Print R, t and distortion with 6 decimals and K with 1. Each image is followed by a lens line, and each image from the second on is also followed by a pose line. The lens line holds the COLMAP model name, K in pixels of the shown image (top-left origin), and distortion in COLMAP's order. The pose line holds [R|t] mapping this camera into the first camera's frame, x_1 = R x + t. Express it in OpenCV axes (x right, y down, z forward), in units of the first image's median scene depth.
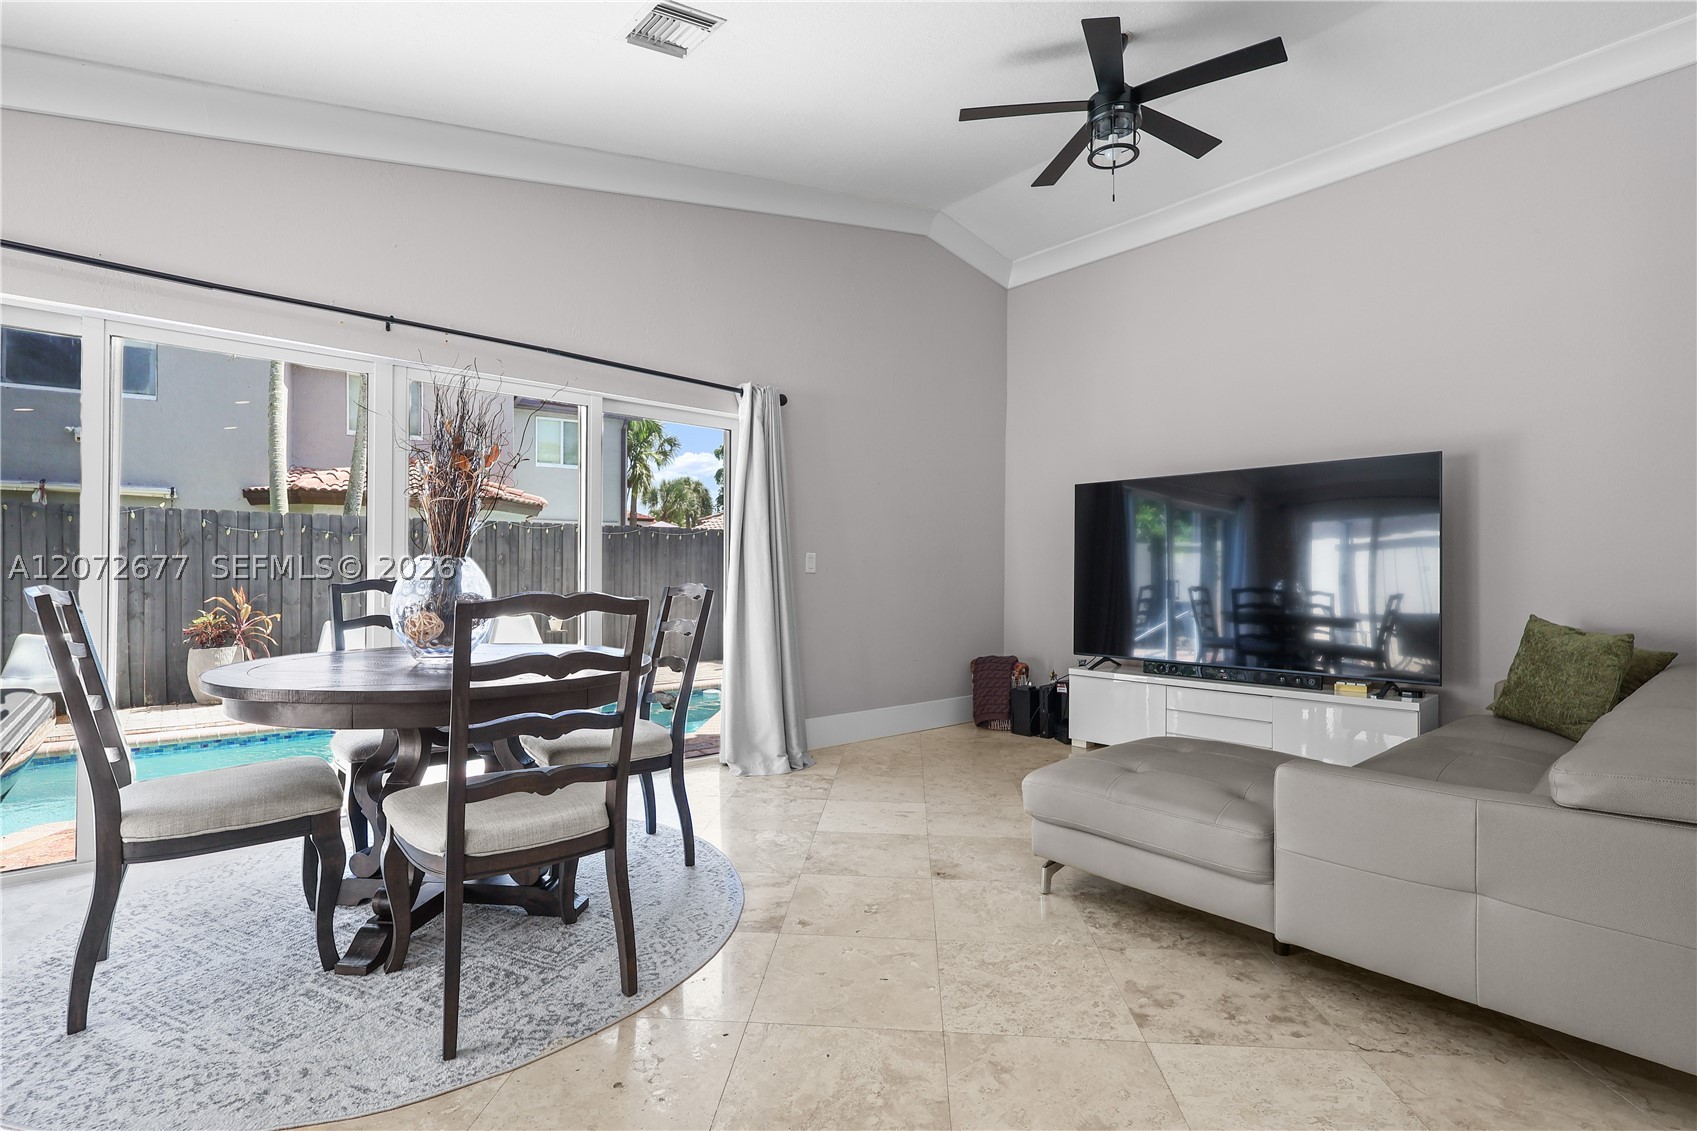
lens RADIAL K [[785.4, 0, 848.5], [0, 785.4, 565.5], [0, 0, 1]] dist [-0.003442, 0.000484]
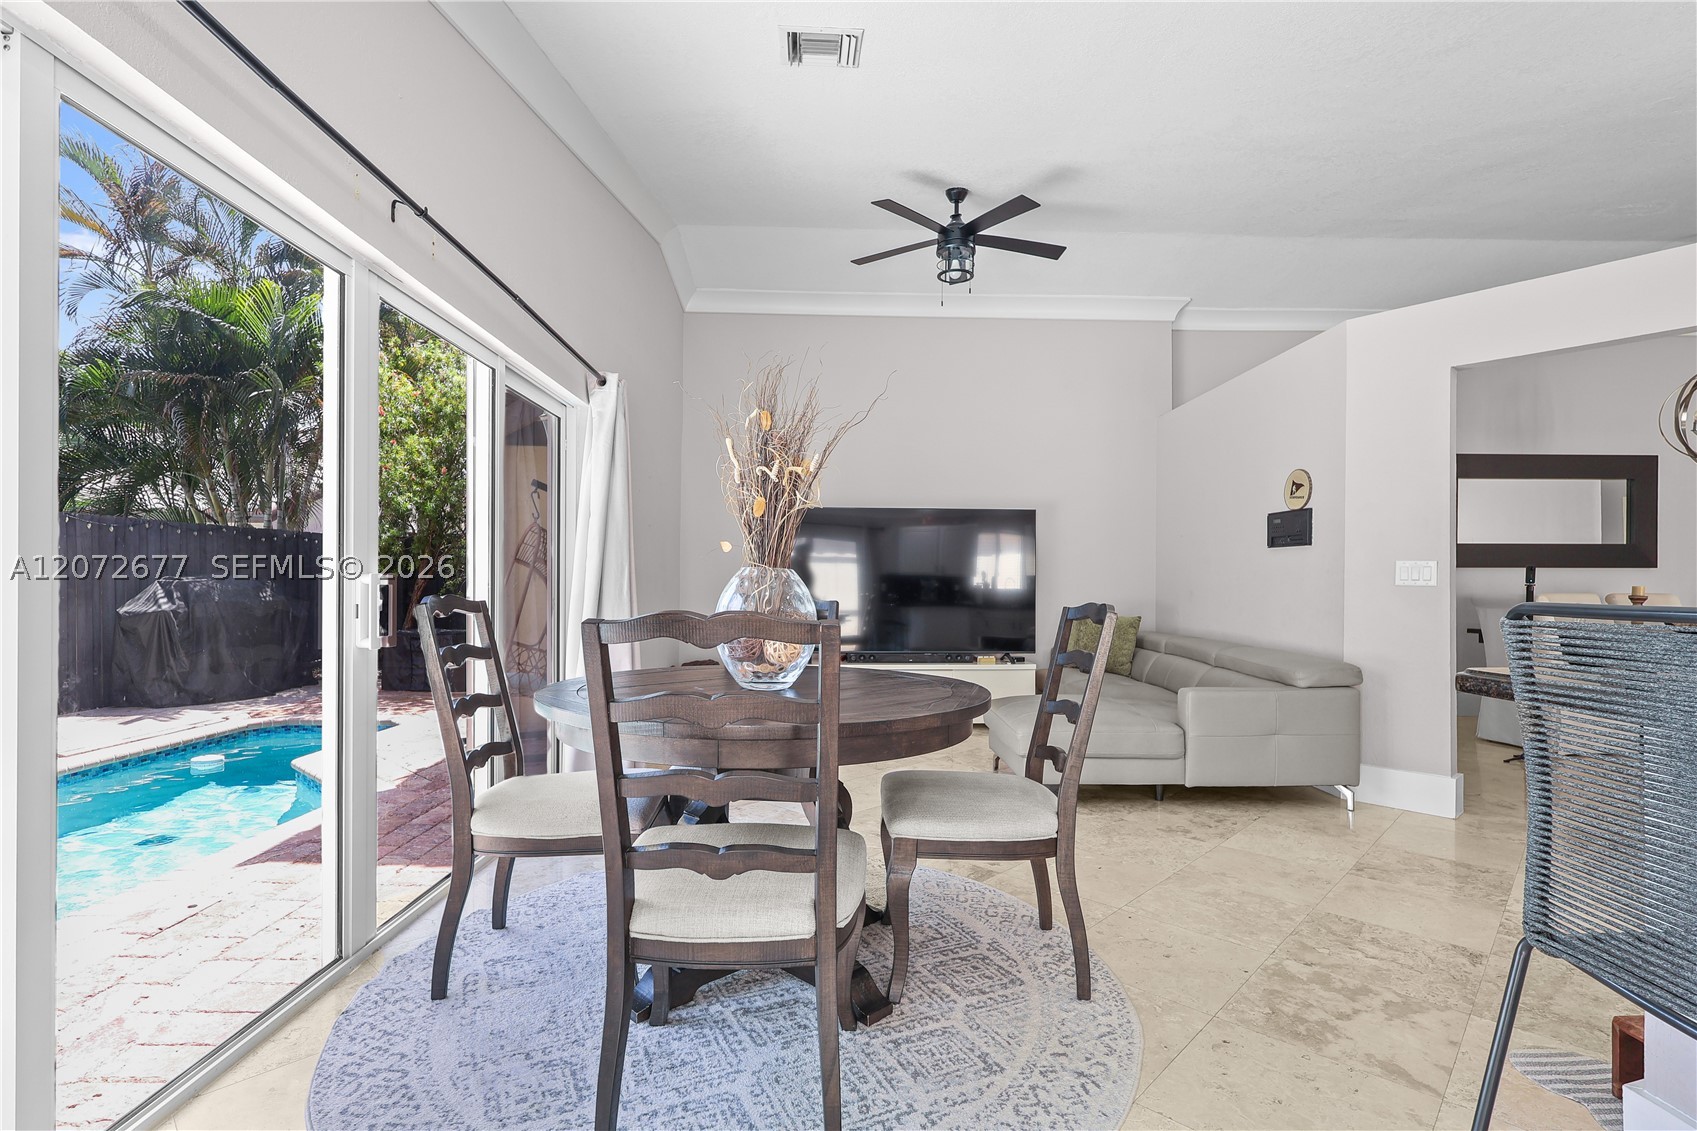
lens RADIAL K [[792.8, 0, 857.9], [0, 792.8, 579.5], [0, 0, 1]] dist [-0.002212, 0.000212]
pose [[0.636047, 0.003580, 0.771642, -1.381832], [-0.012067, 0.999913, 0.005307, -0.006383], [-0.771556, -0.012687, 0.636035, 0.426744]]
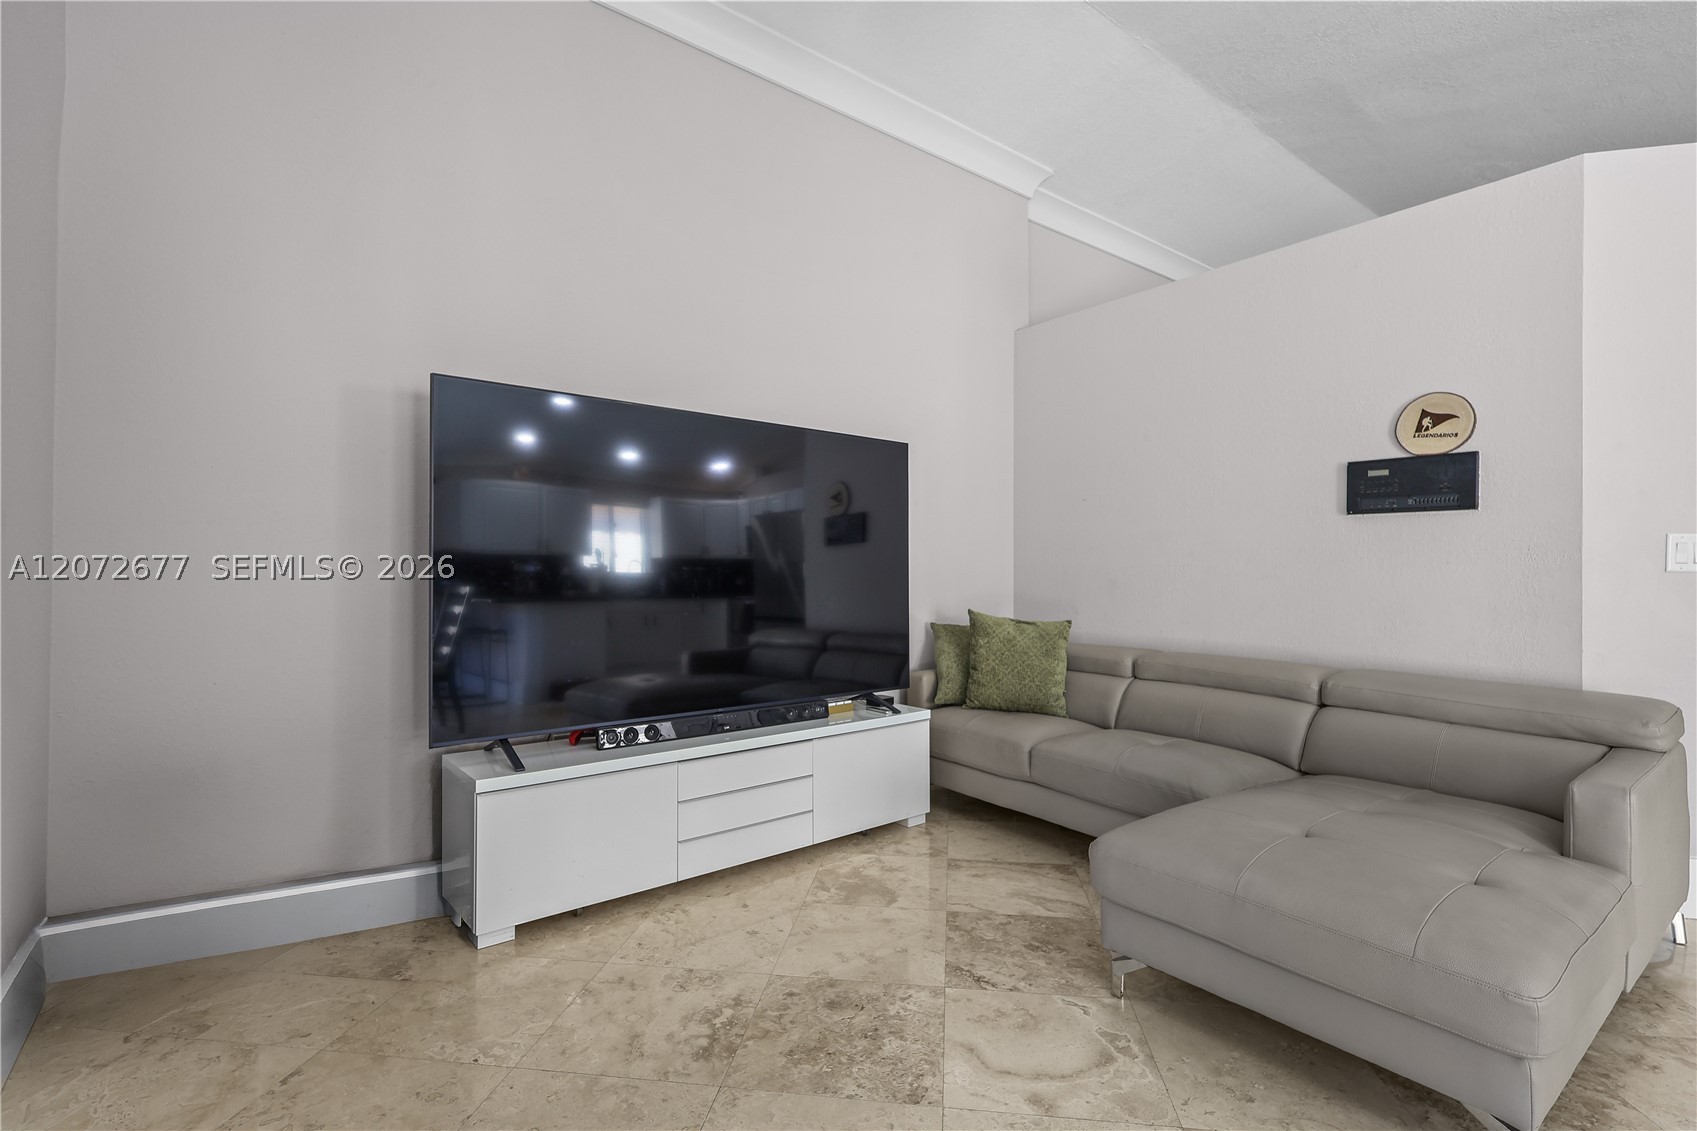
lens RADIAL K [[746.2, 0, 848.5], [0, 746.2, 565.5], [0, 0, 1]] dist [-0.000082, 0.000095]
pose [[0.086097, -0.003465, 0.996281, -0.322055], [-0.009505, 0.999946, 0.004299, -0.000162], [-0.996241, -0.009840, 0.086060, 1.833027]]
